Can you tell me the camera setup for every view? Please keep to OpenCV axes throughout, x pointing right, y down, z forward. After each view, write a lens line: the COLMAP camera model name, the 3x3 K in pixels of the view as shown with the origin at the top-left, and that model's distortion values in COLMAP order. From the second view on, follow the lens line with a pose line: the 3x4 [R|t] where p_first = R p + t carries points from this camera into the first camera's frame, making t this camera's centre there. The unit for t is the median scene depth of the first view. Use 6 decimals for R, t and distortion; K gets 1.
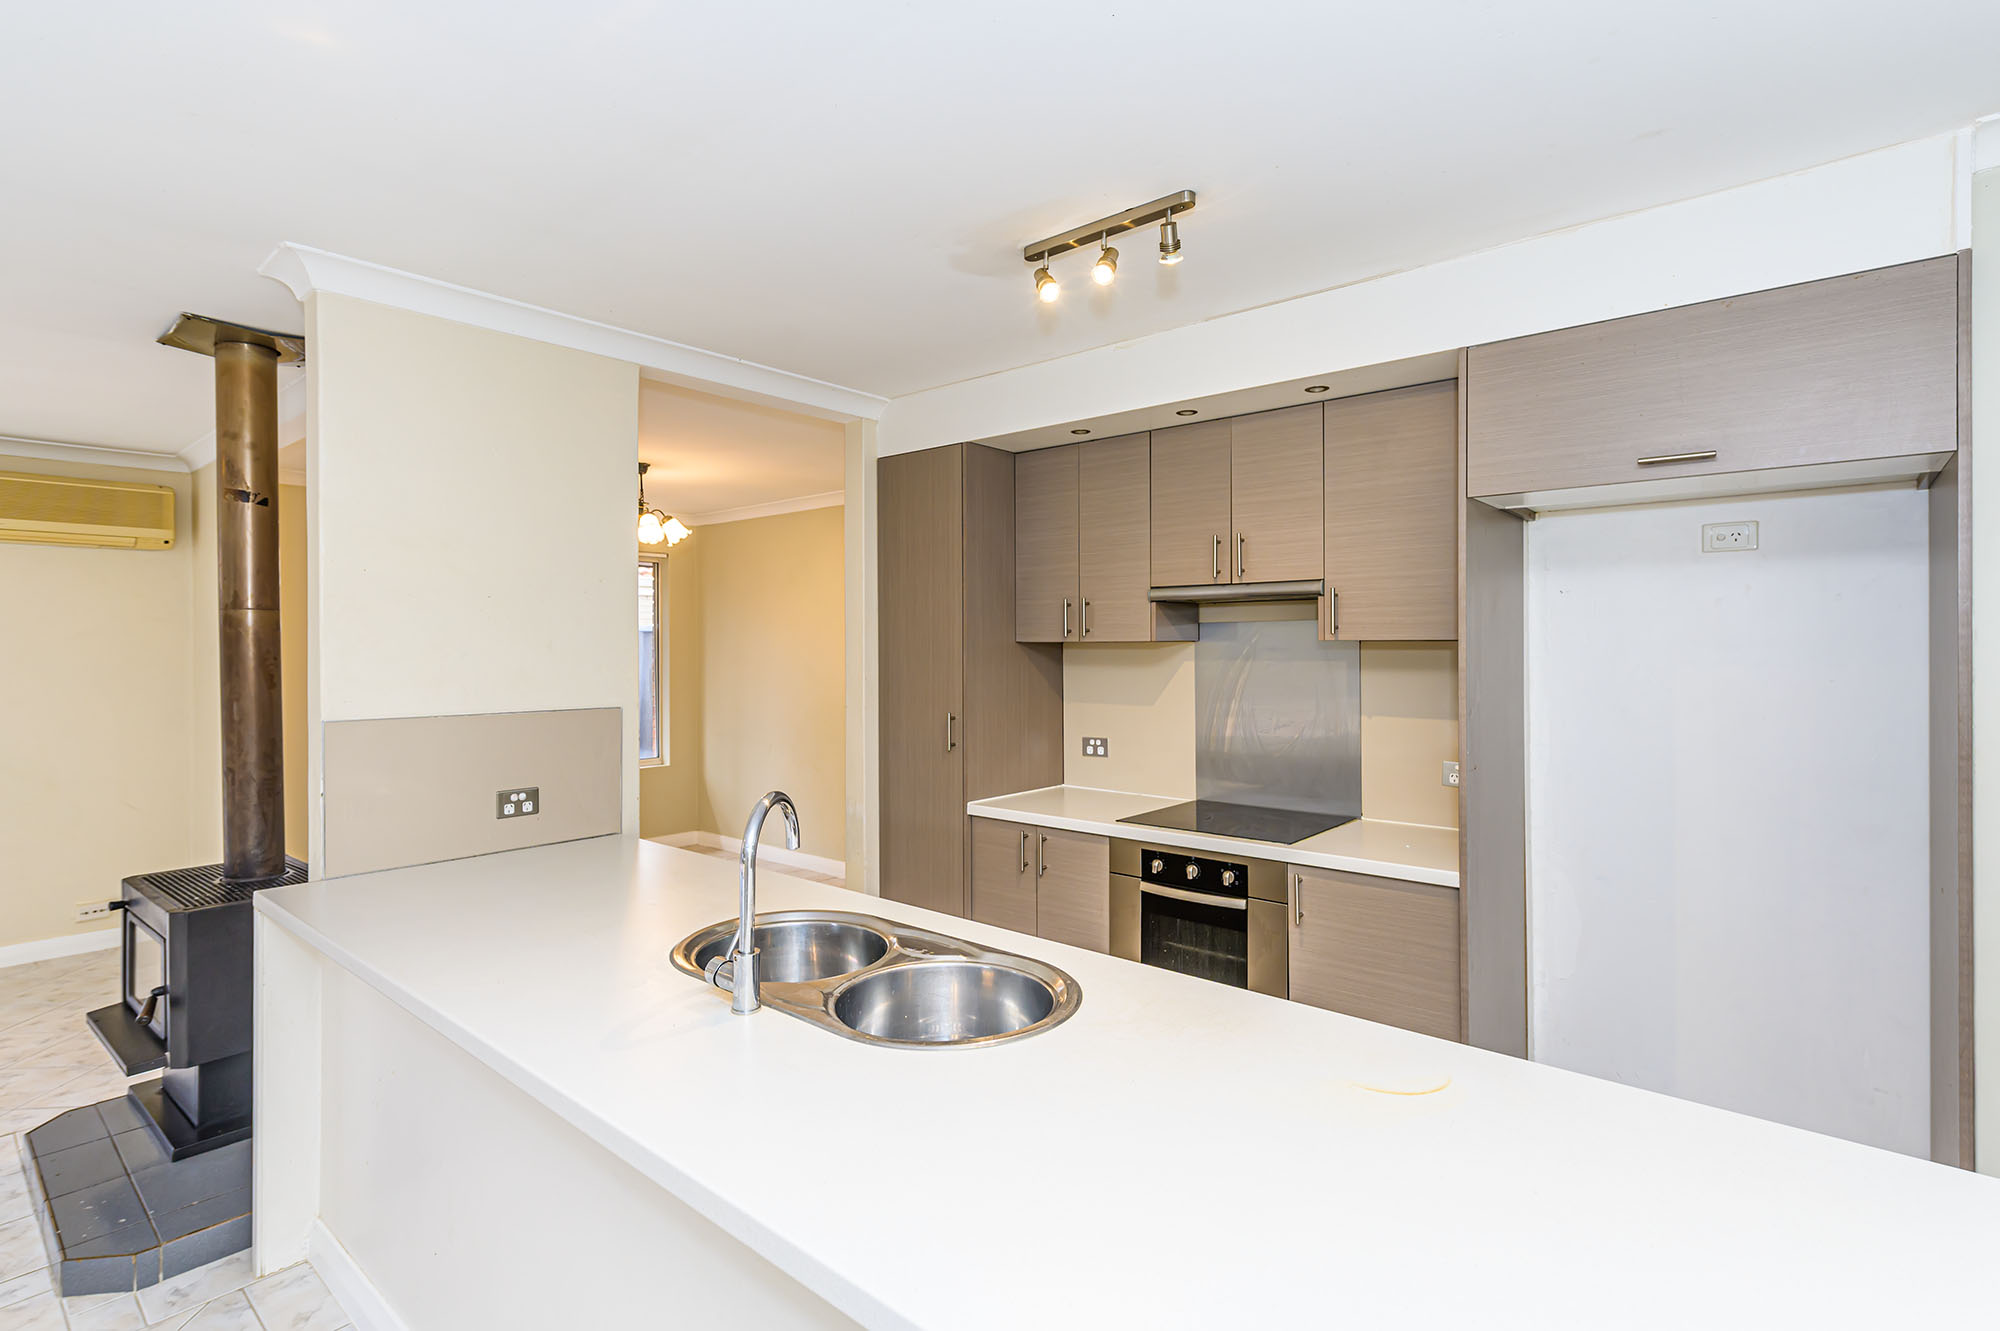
lens RADIAL K [[955.0, 0, 996.7], [0, 955.0, 647.7], [0, 0, 1]] dist [0.005083, 0.001250]
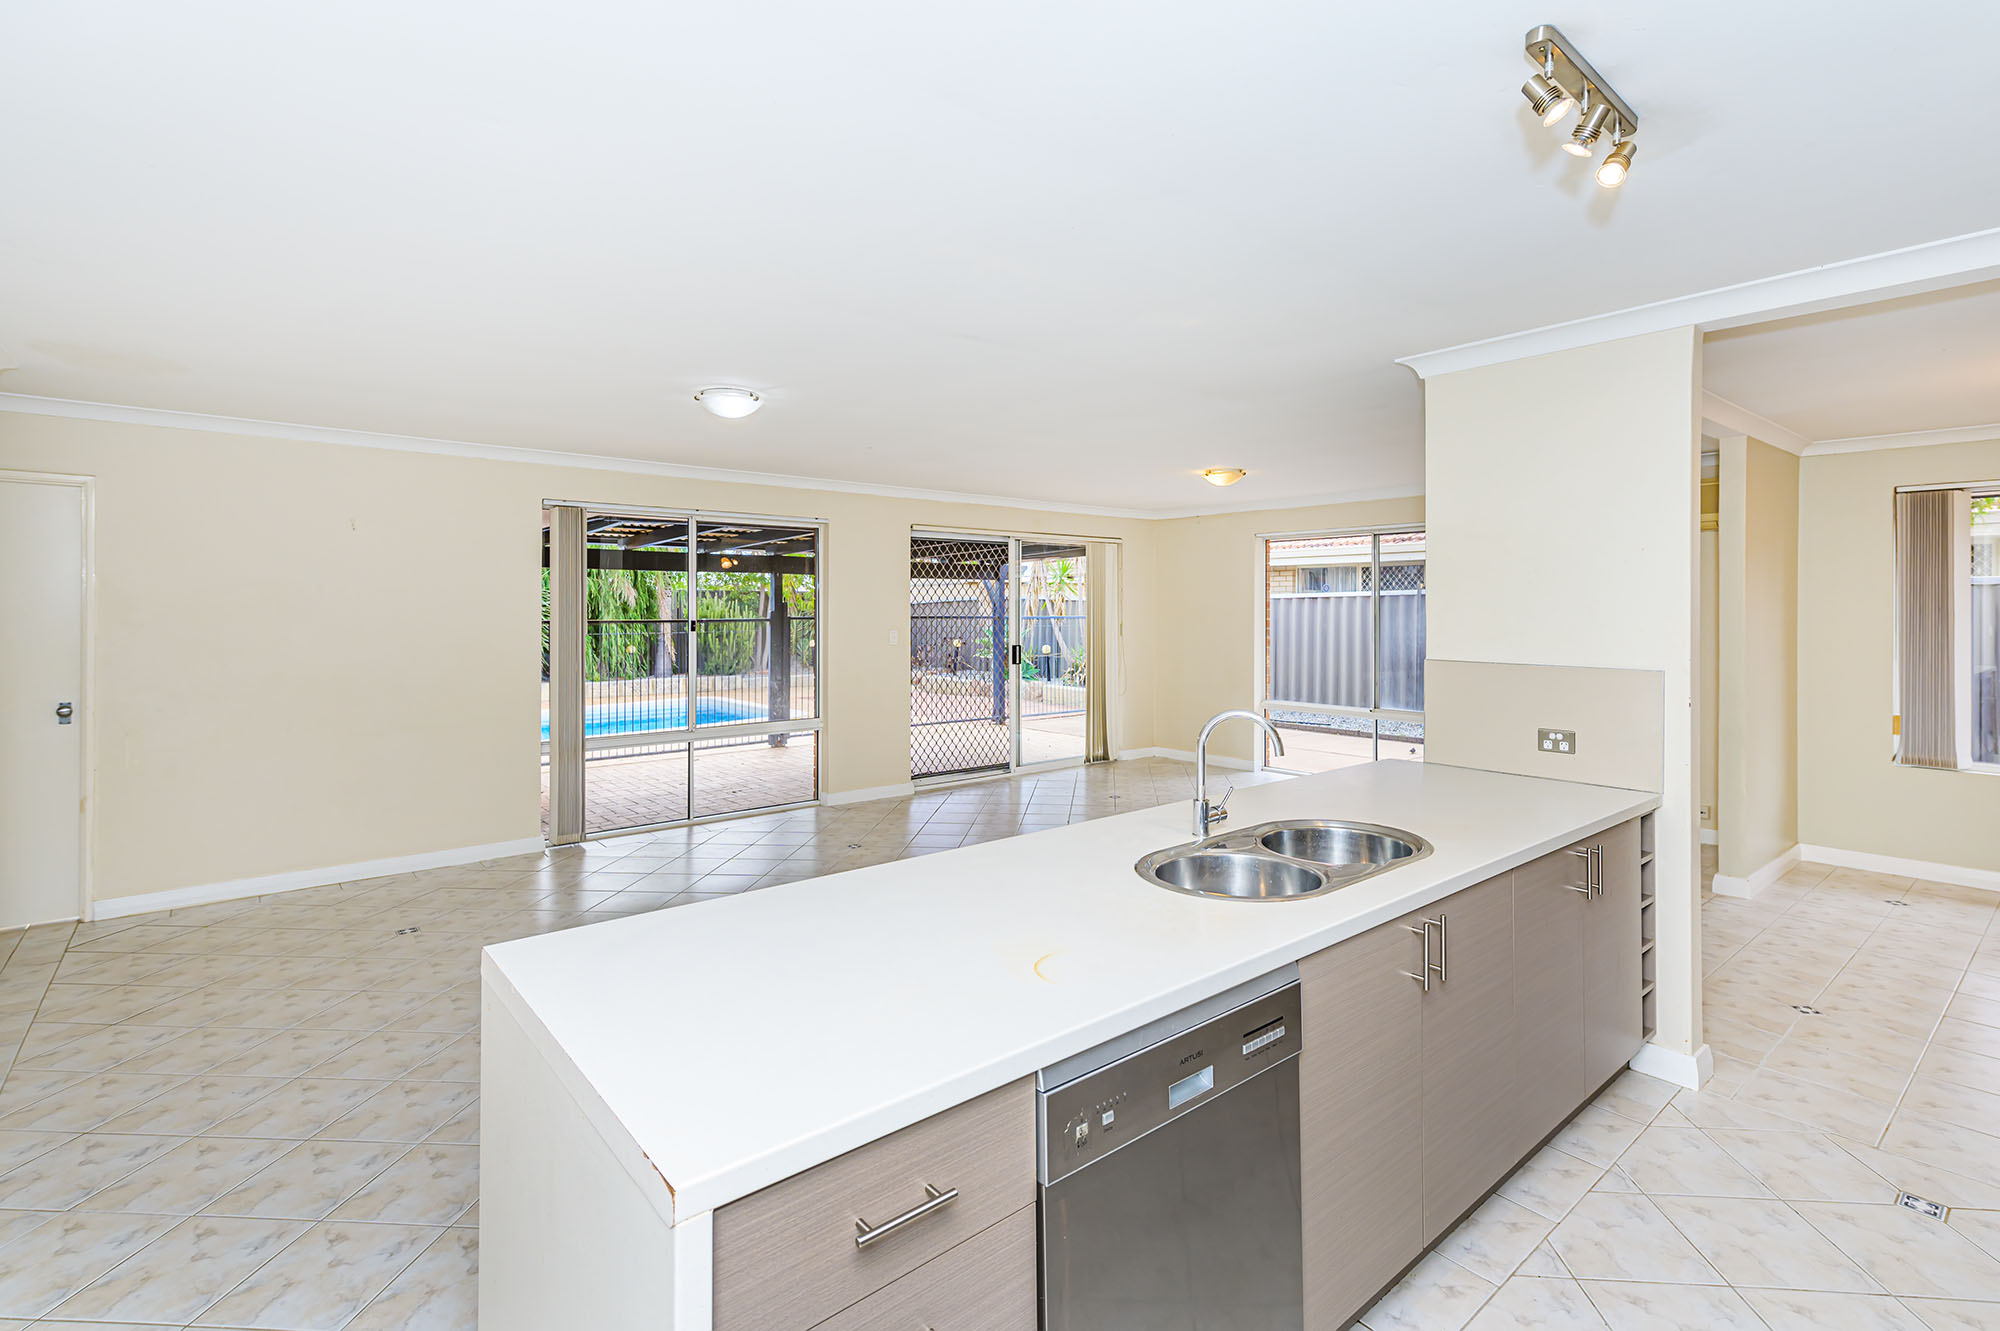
lens RADIAL K [[930.2, 0, 1046.1], [0, 930.2, 604.8], [0, 0, 1]] dist [0.016913, -0.000040]
pose [[-0.141912, -0.001323, -0.989878, 0.682659], [0.000112, 0.999999, -0.001352, -0.006932], [0.989879, -0.000303, -0.141912, 0.482417]]
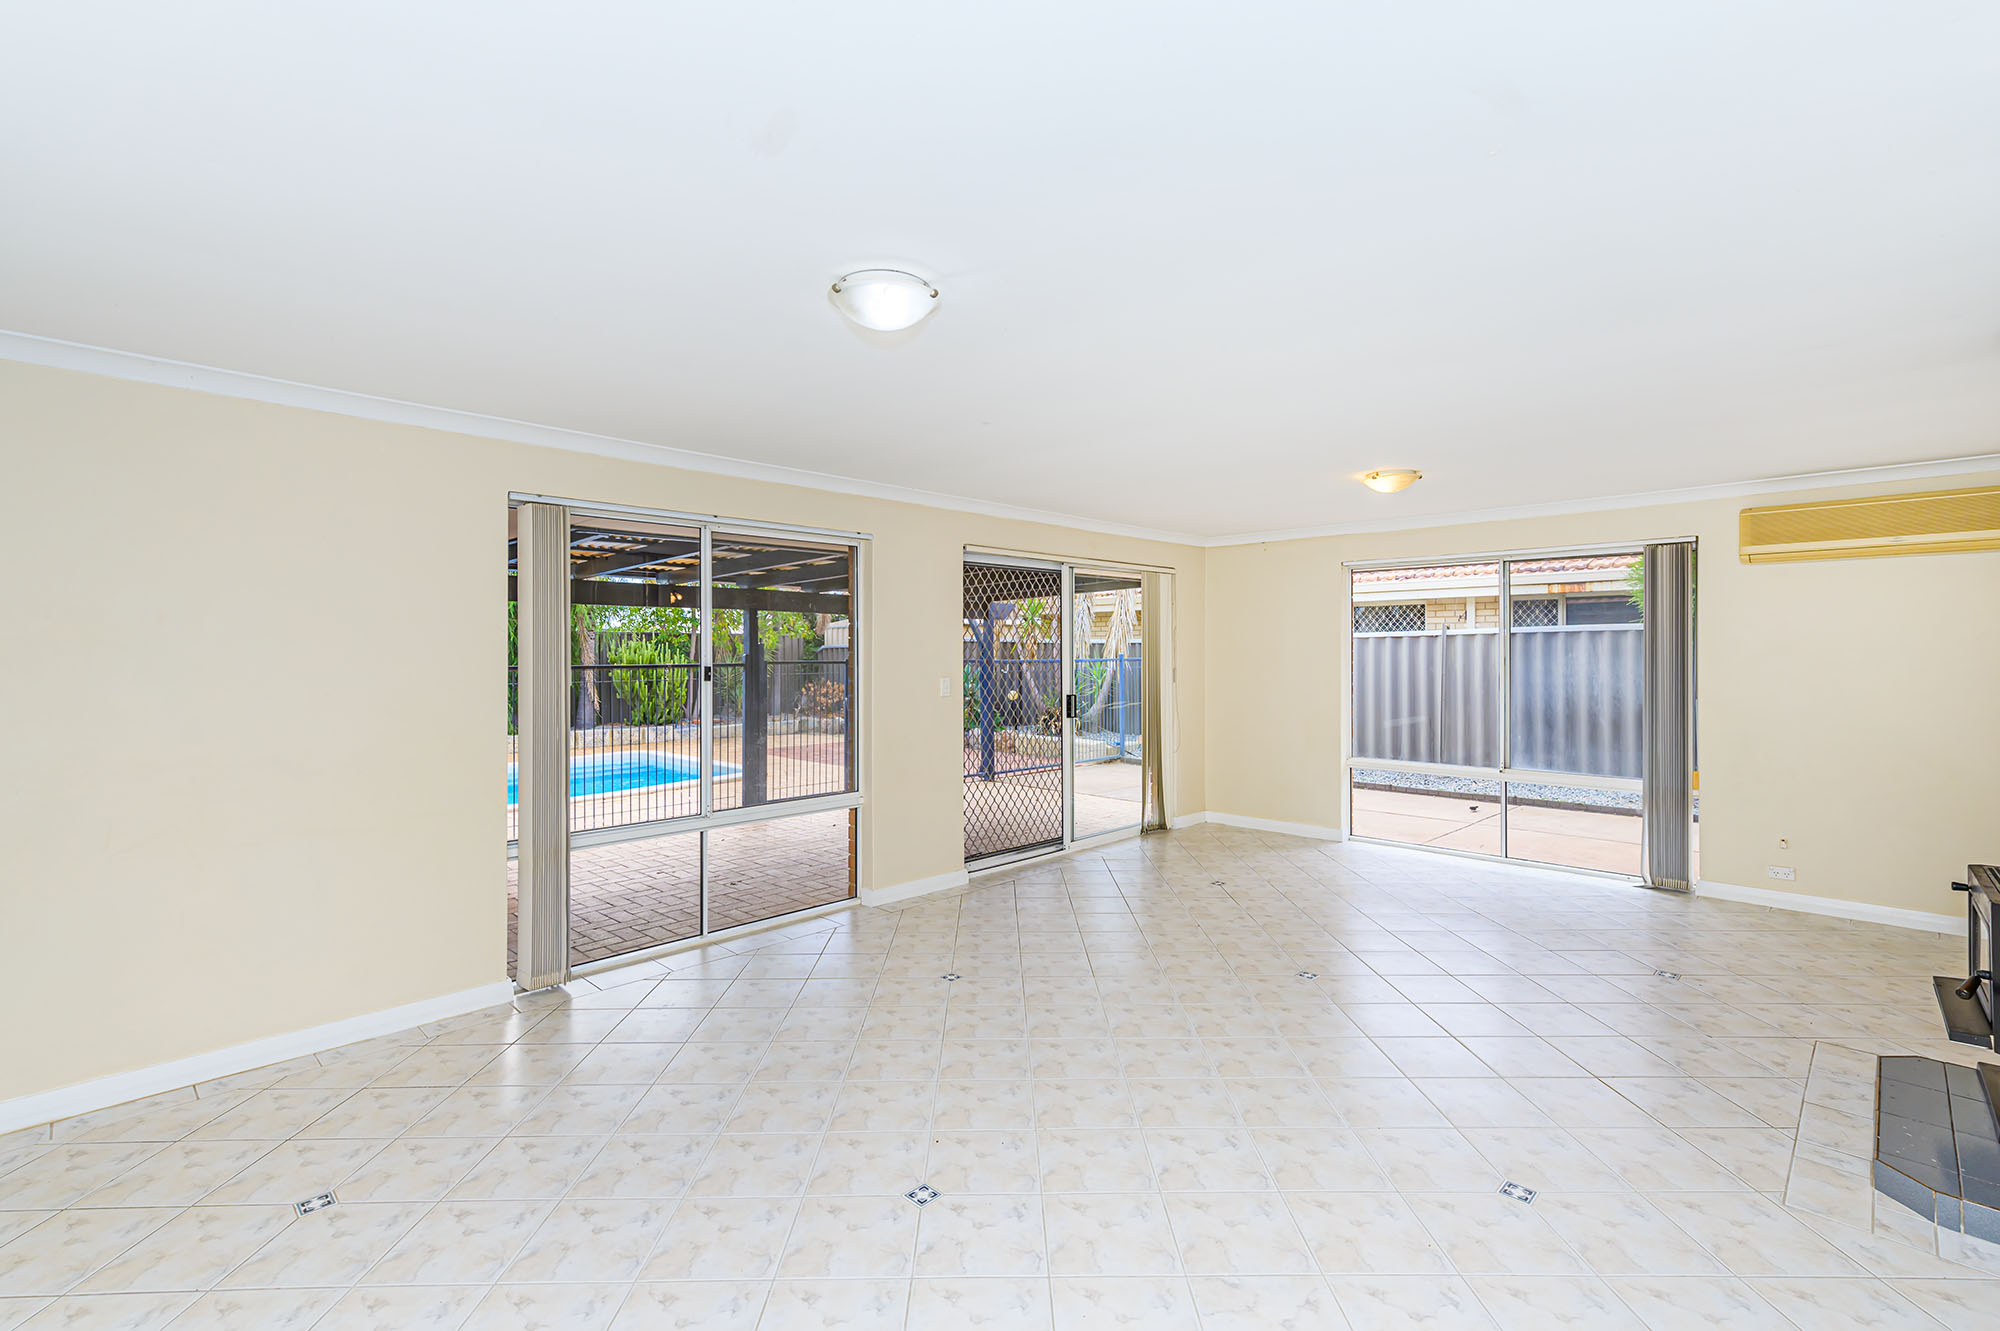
lens RADIAL K [[900.5, 0, 1004.2], [0, 900.5, 648.2], [0, 0, 1]] dist [0.014630, 0.000221]
pose [[-0.066479, -0.002172, -0.997785, 0.185763], [0.001783, 0.999996, -0.002295, -0.000445], [0.997786, -0.001931, -0.066475, -0.005399]]
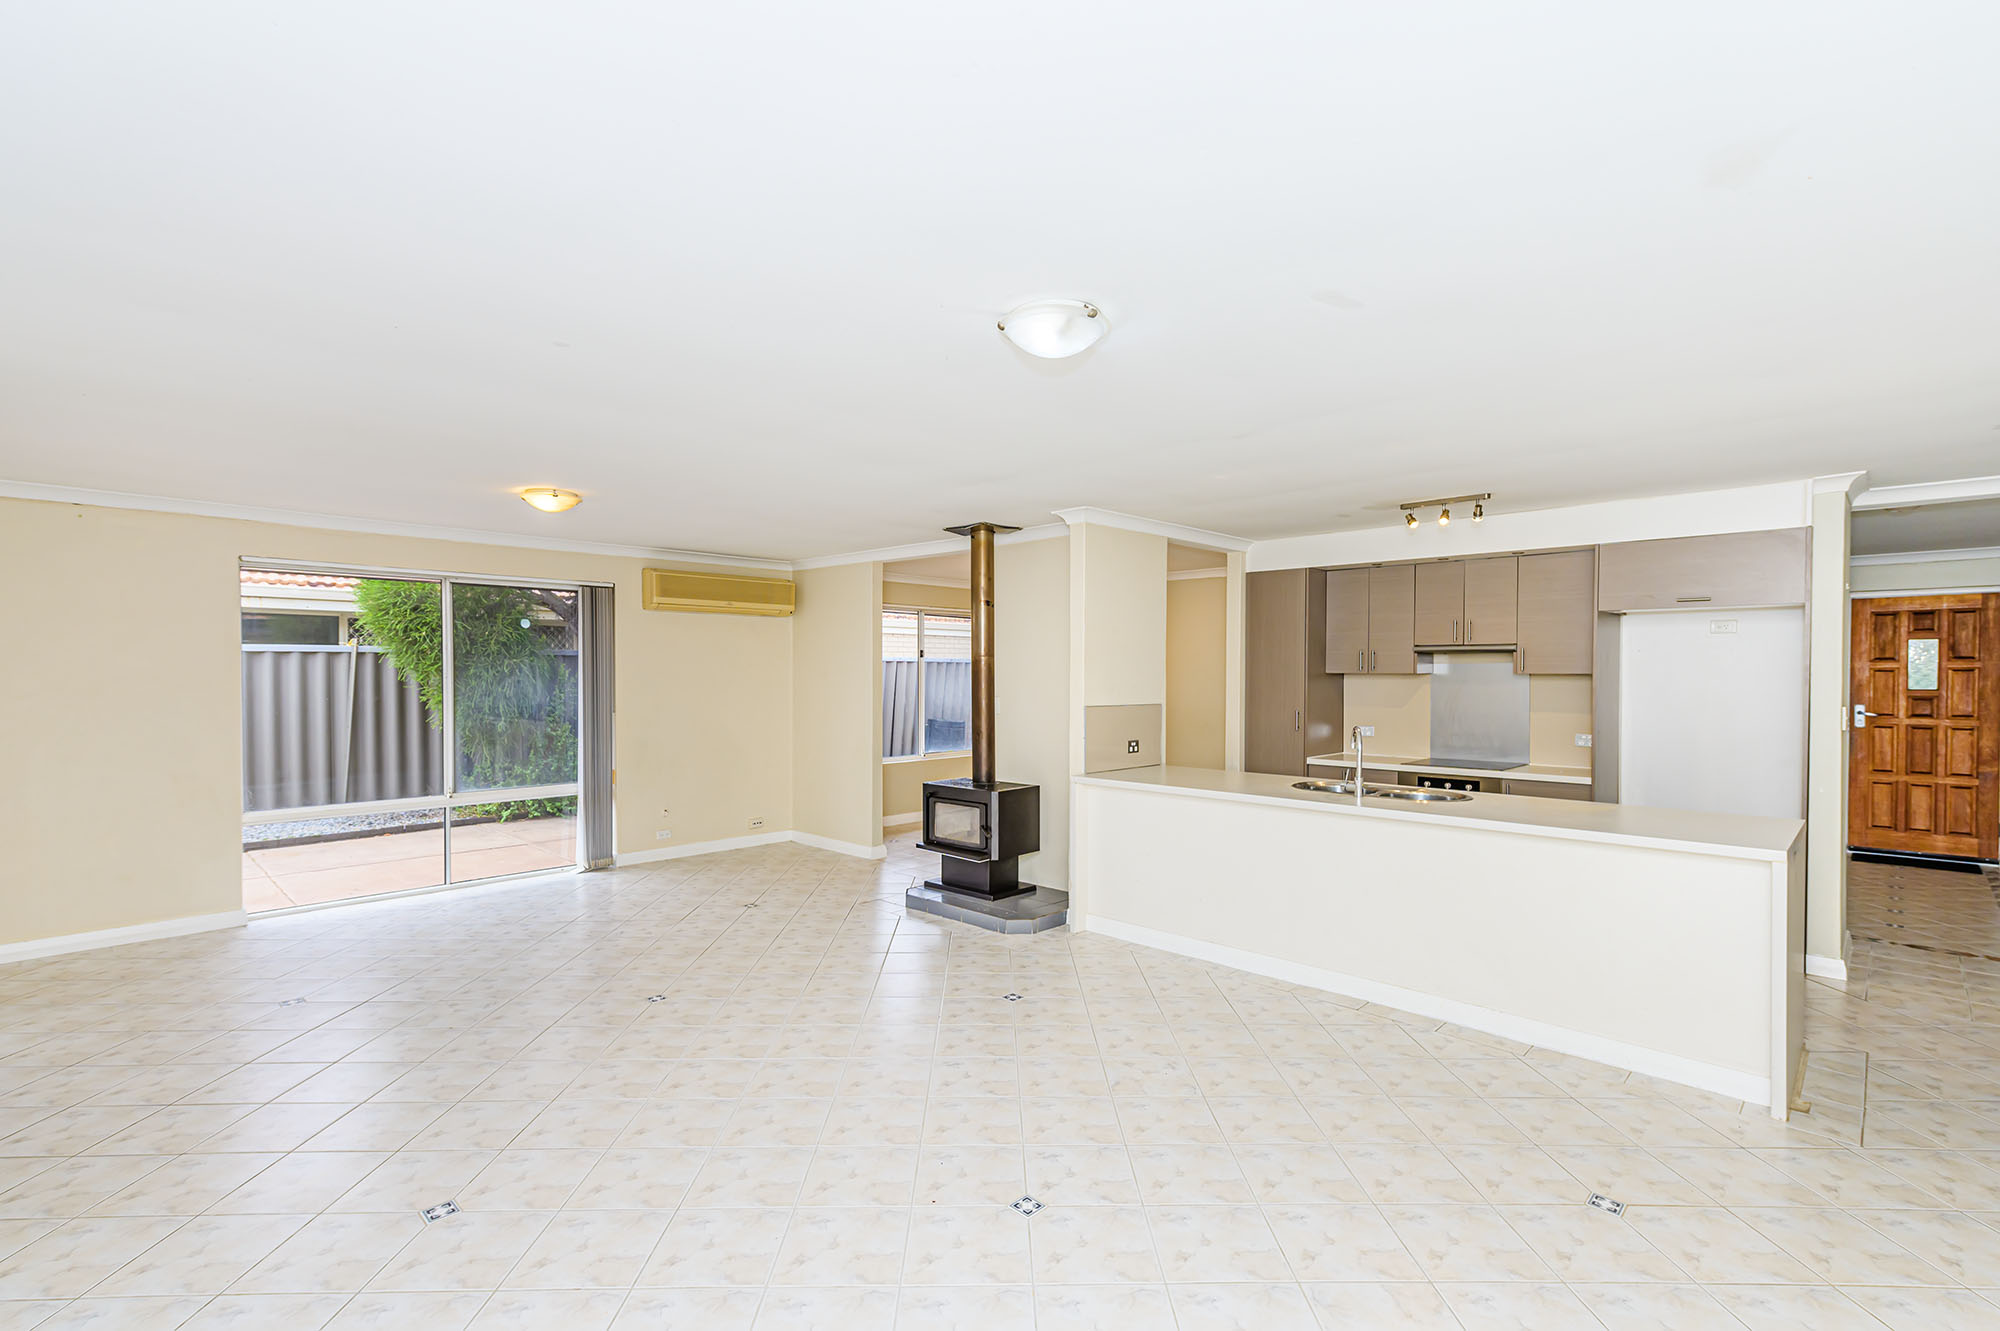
lens RADIAL K [[906.6, 0, 987.6], [0, 906.6, 686.8], [0, 0, 1]] dist [0.009427, -0.000297]
pose [[0.997521, 0.005925, -0.070121, -0.622309], [-0.004928, 0.999884, 0.014388, -0.001395], [0.070199, -0.014007, 0.997435, -0.976039]]
